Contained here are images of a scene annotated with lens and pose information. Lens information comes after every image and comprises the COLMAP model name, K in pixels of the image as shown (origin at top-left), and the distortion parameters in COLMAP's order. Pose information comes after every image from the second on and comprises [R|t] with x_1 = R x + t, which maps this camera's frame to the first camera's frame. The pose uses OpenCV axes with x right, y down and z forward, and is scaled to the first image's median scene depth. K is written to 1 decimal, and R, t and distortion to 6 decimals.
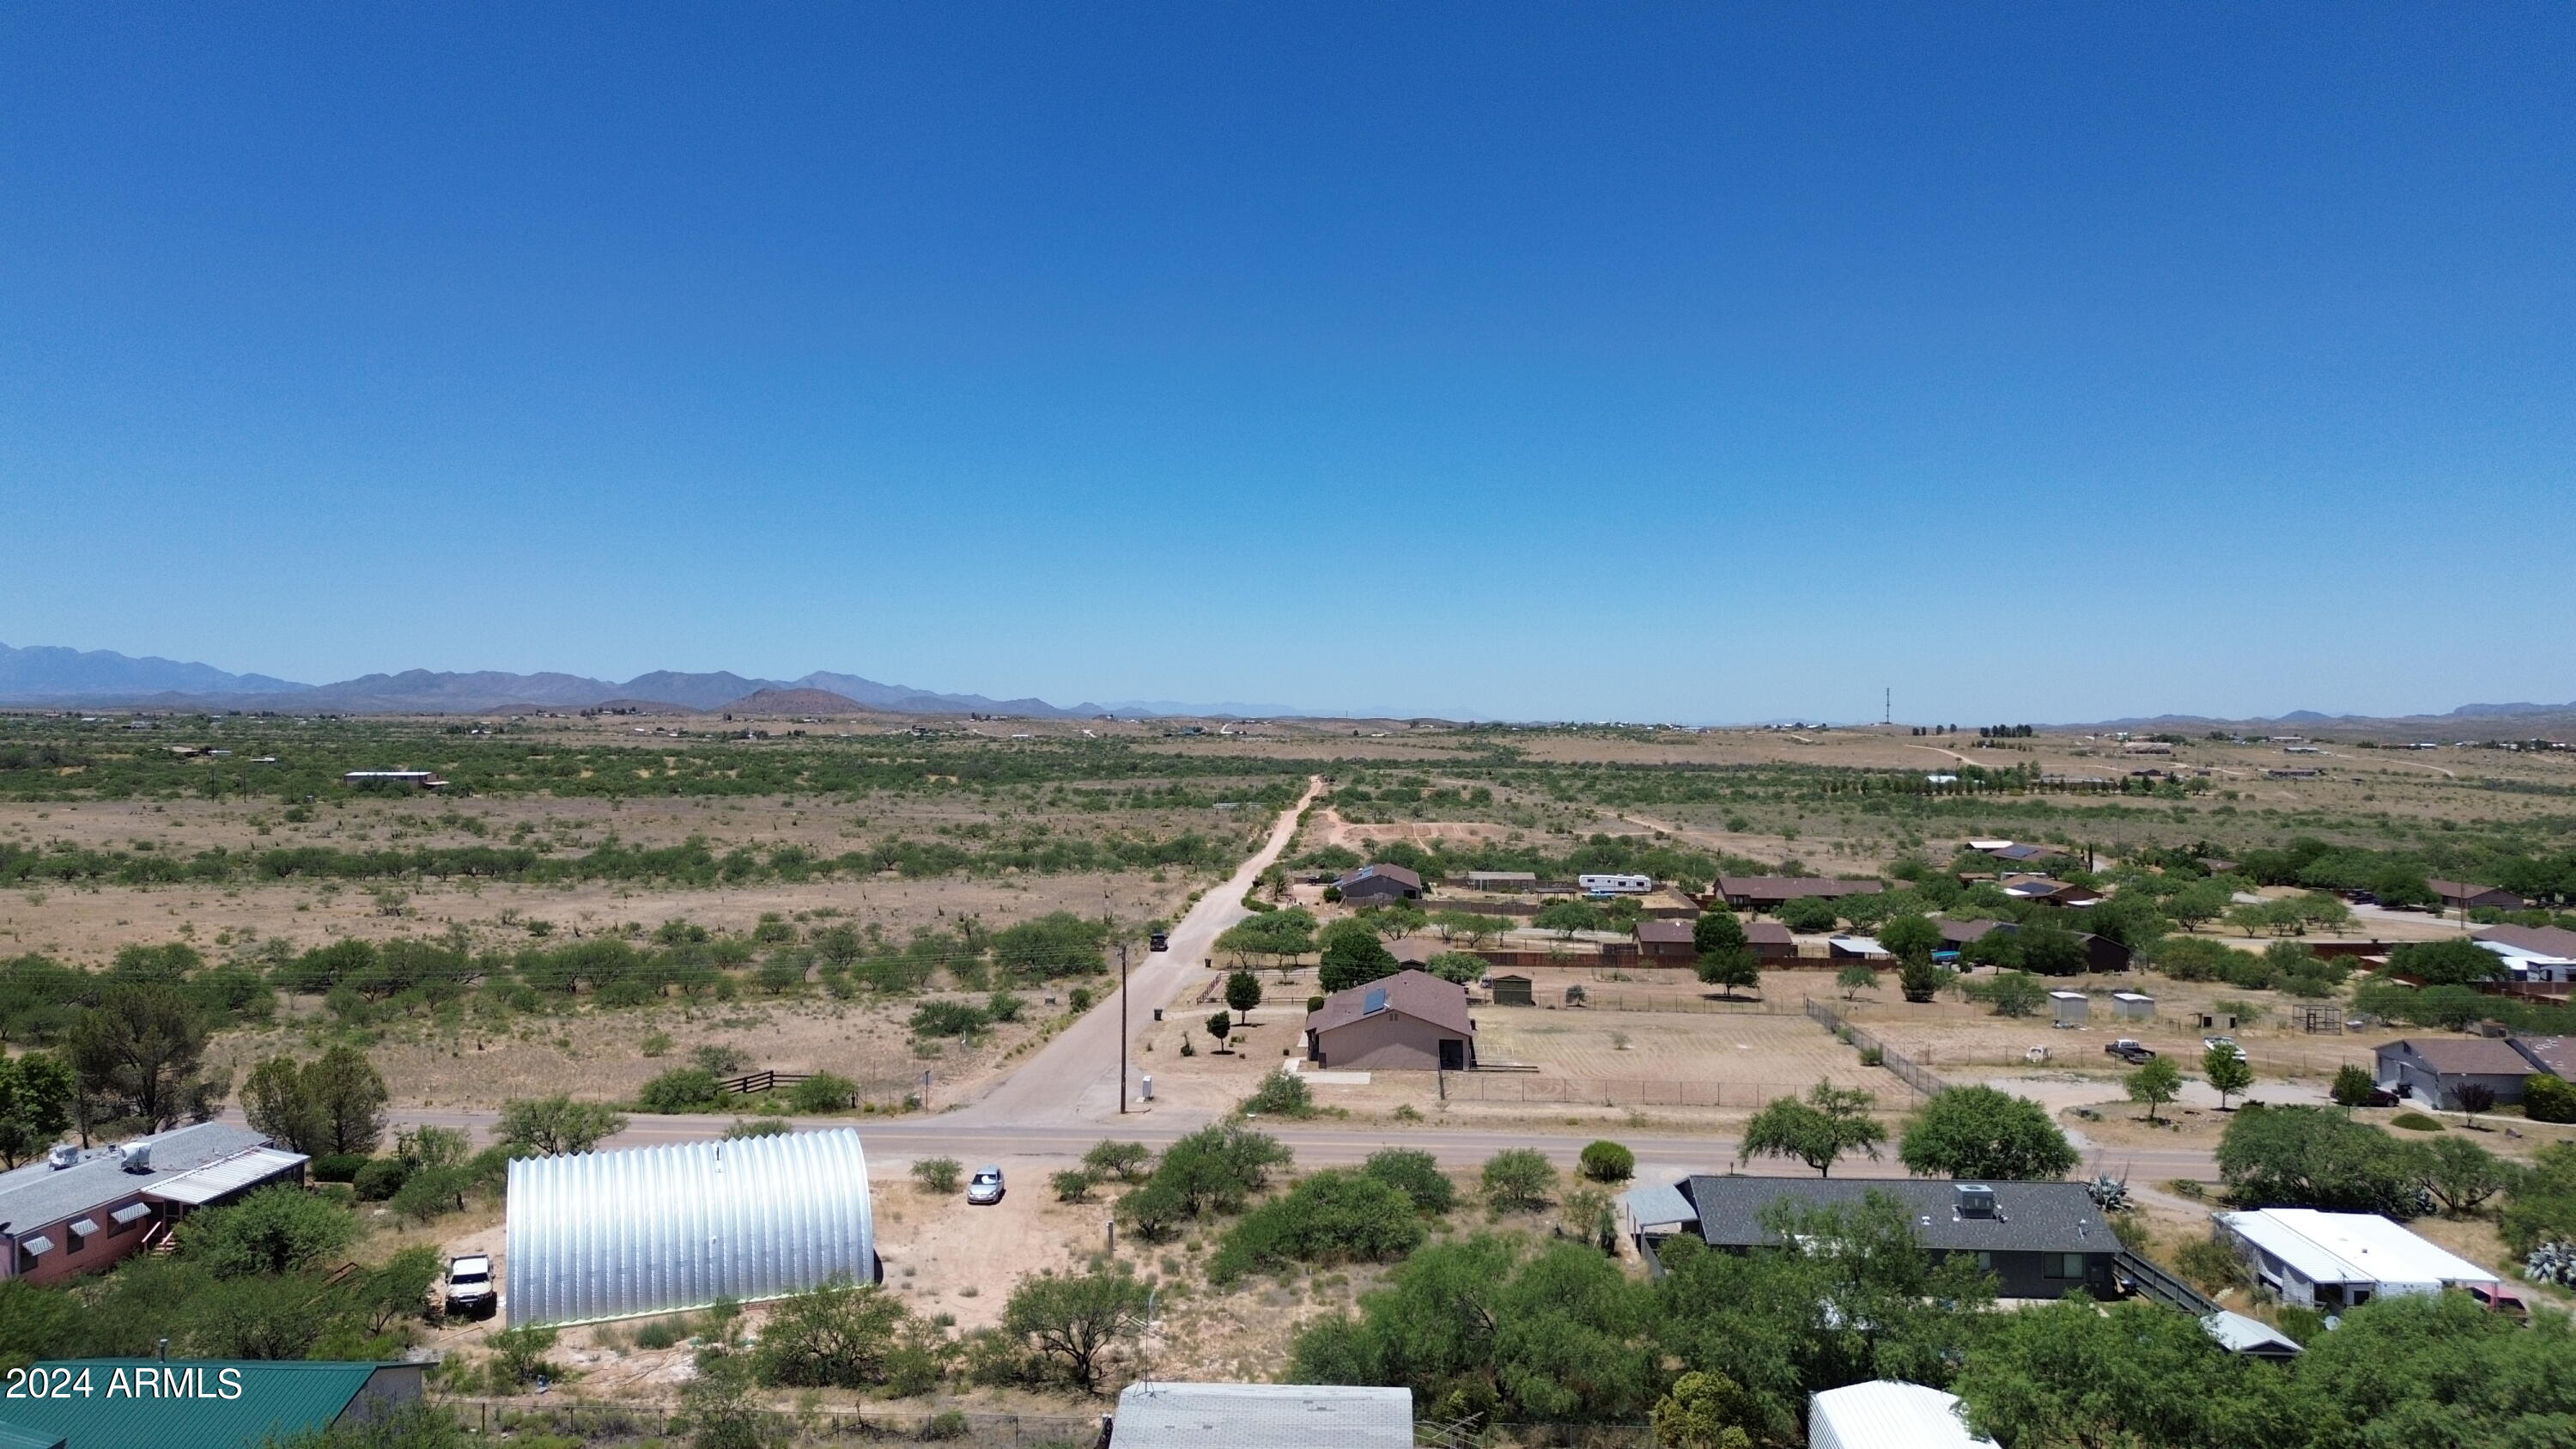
lens RADIAL K [[1823.5, 0, 1289.8], [0, 1823.5, 720.5], [0, 0, 1]] dist [0.070534, -0.069758]
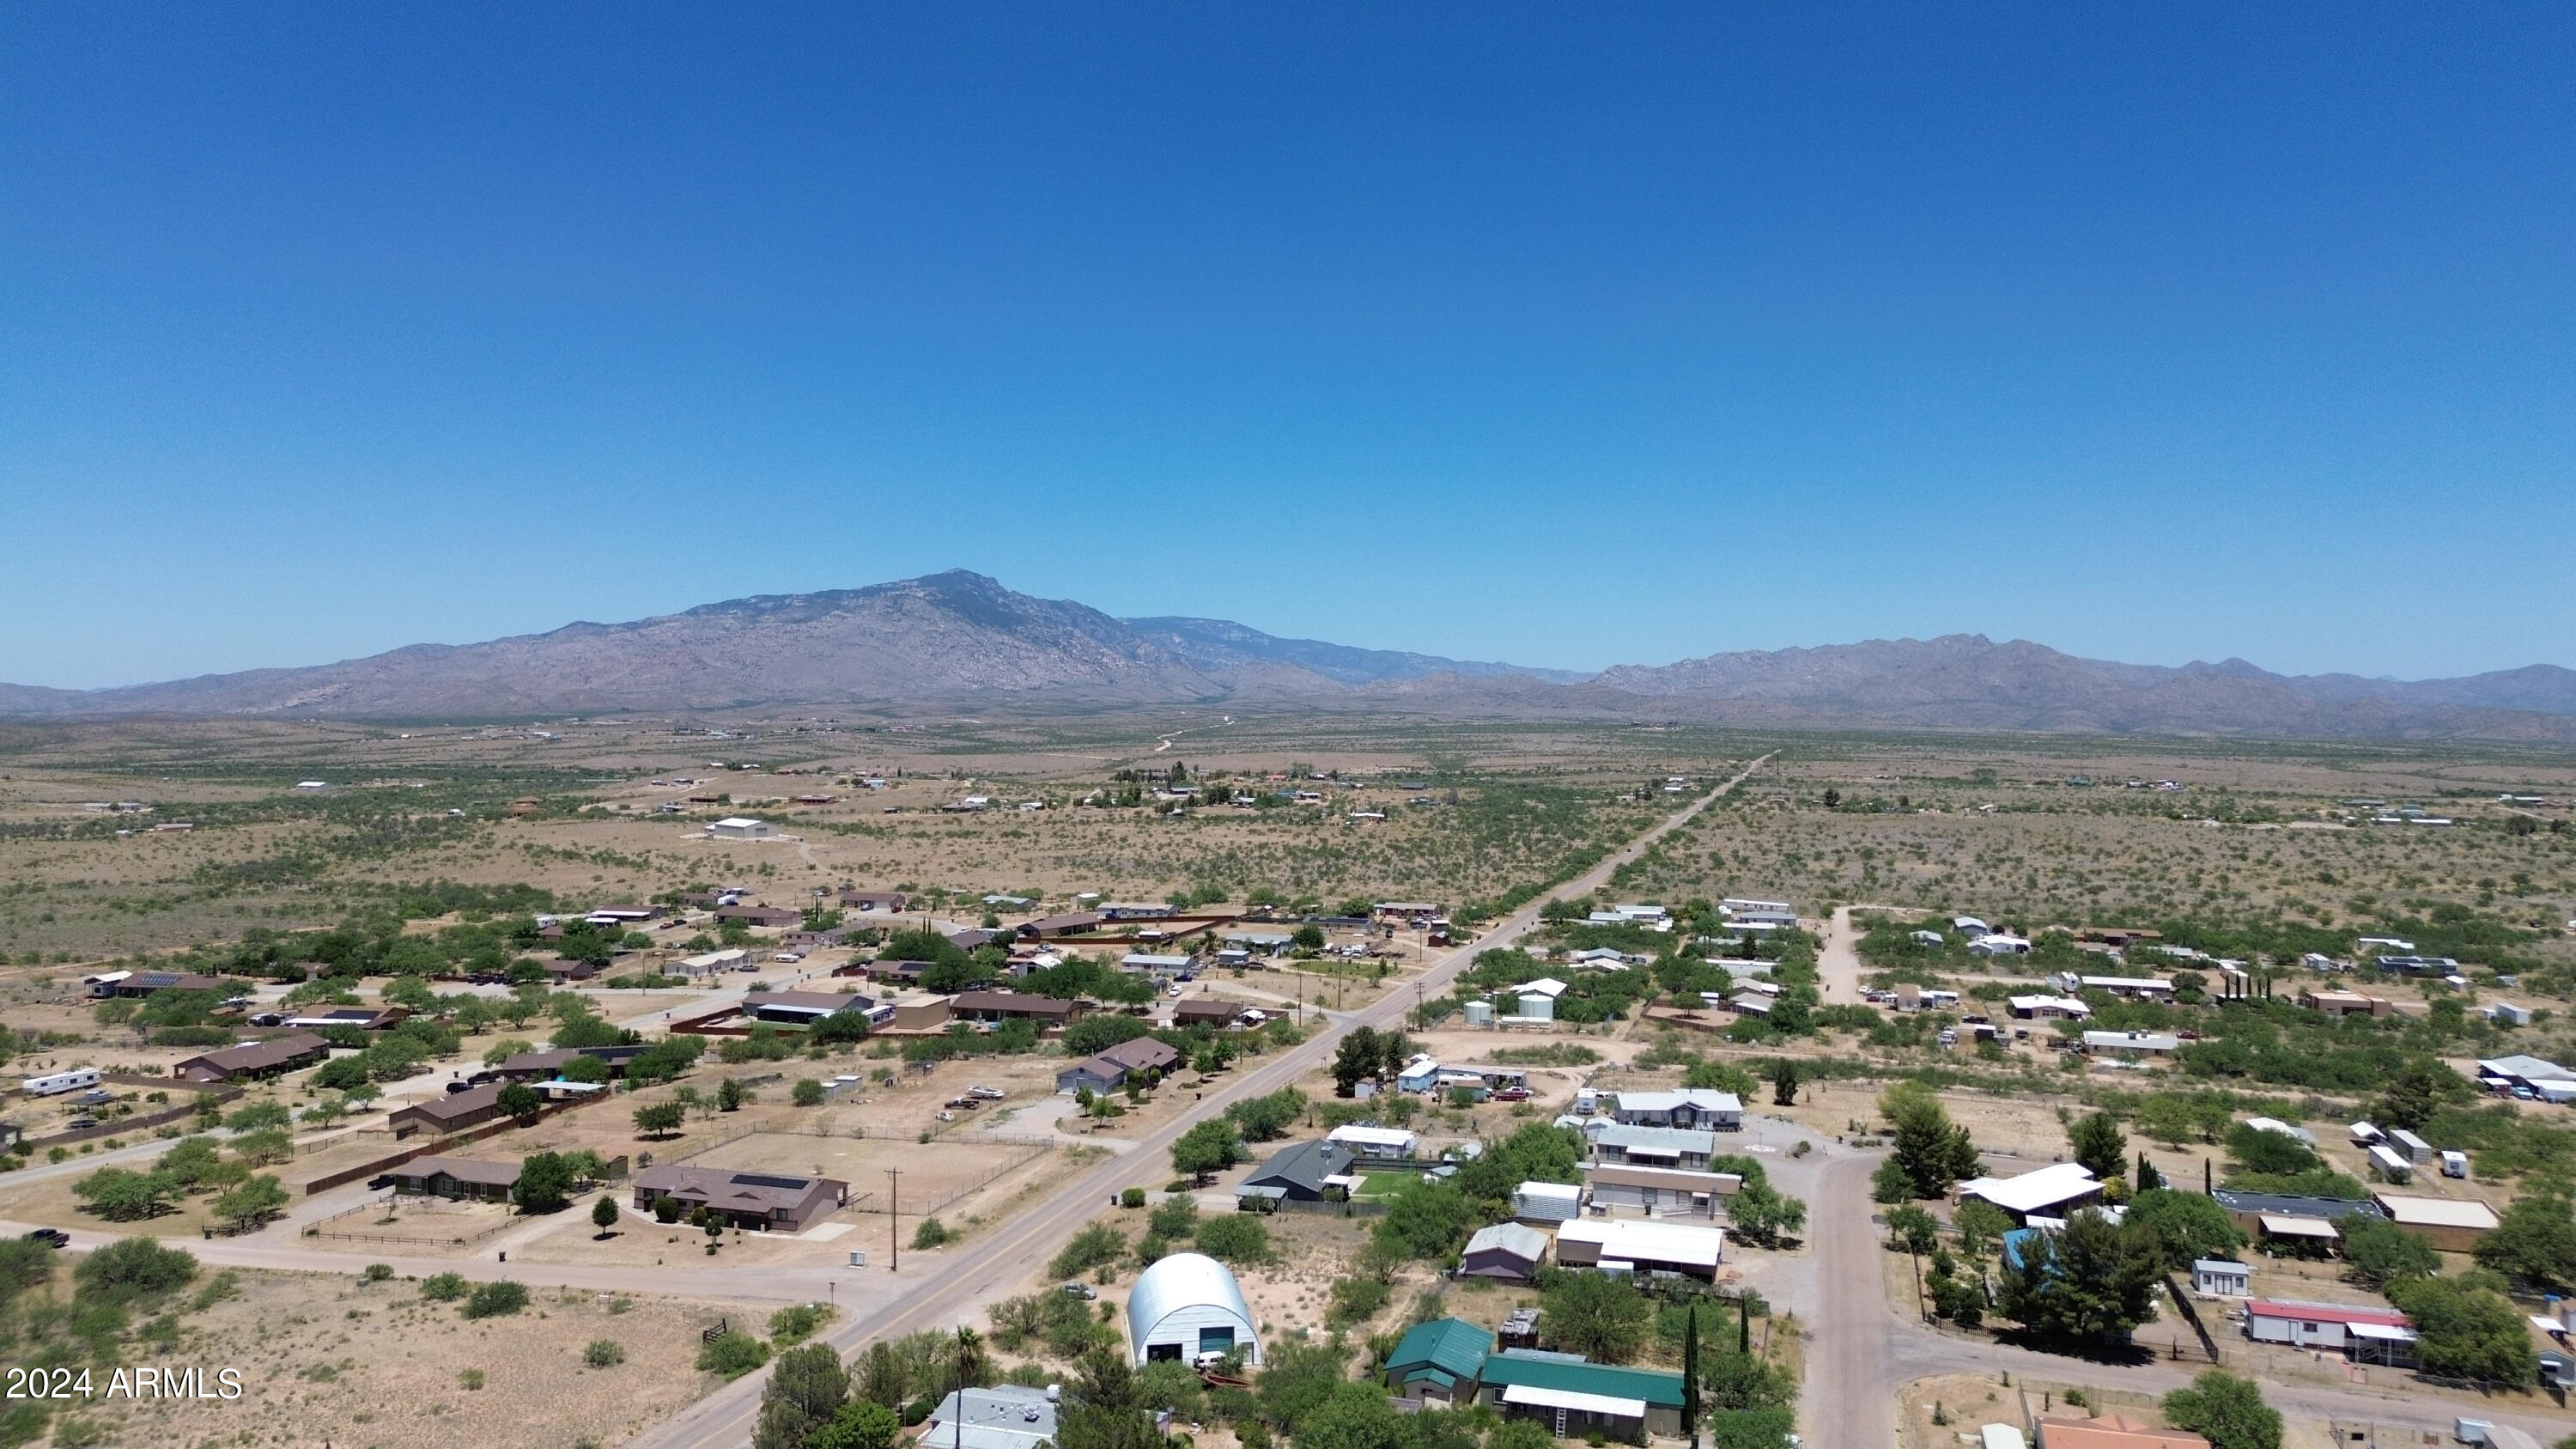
lens RADIAL K [[1823.5, 0, 1284.2], [0, 1823.5, 708.2], [0, 0, 1]] dist [0.070534, -0.069758]
pose [[0.237407, -0.005922, 0.971392, -0.897765], [0.003114, 0.999981, 0.005336, -0.163955], [-0.971405, 0.001758, 0.237421, 0.159767]]
